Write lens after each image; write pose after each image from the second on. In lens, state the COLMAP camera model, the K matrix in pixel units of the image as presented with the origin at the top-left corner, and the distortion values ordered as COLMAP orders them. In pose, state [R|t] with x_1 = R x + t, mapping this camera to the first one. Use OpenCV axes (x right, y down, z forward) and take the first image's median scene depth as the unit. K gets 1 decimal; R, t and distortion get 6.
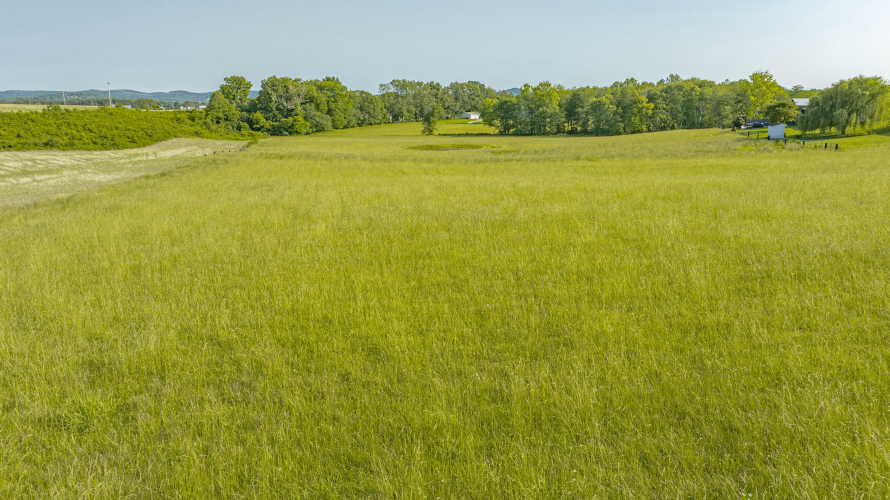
lens RADIAL K [[634.7, 0, 446.1], [0, 634.7, 249.2], [0, 0, 1]] dist [-0.002562, 0.002800]
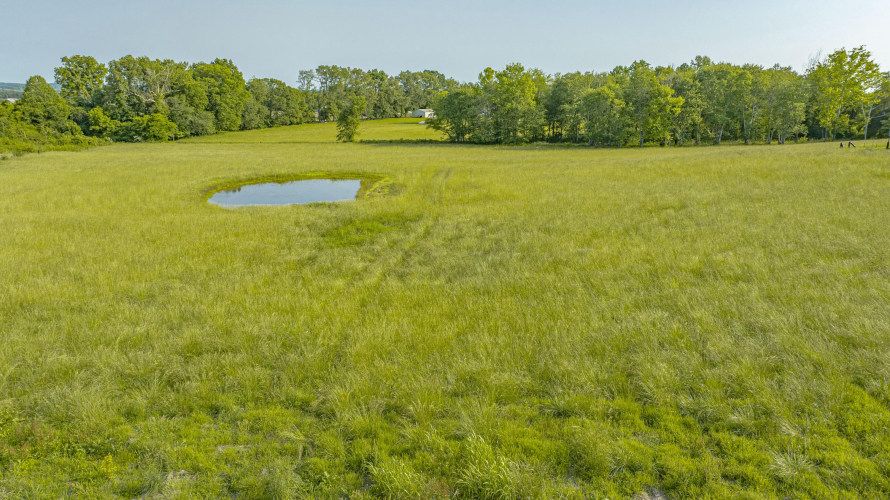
lens RADIAL K [[634.7, 0, 443.8], [0, 634.7, 250.1], [0, 0, 1]] dist [-0.002562, 0.002800]
pose [[0.999465, -0.001528, 0.032676, 0.054211], [0.001279, 0.999970, 0.007637, -0.067636], [-0.032687, -0.007591, 0.999437, 0.306957]]
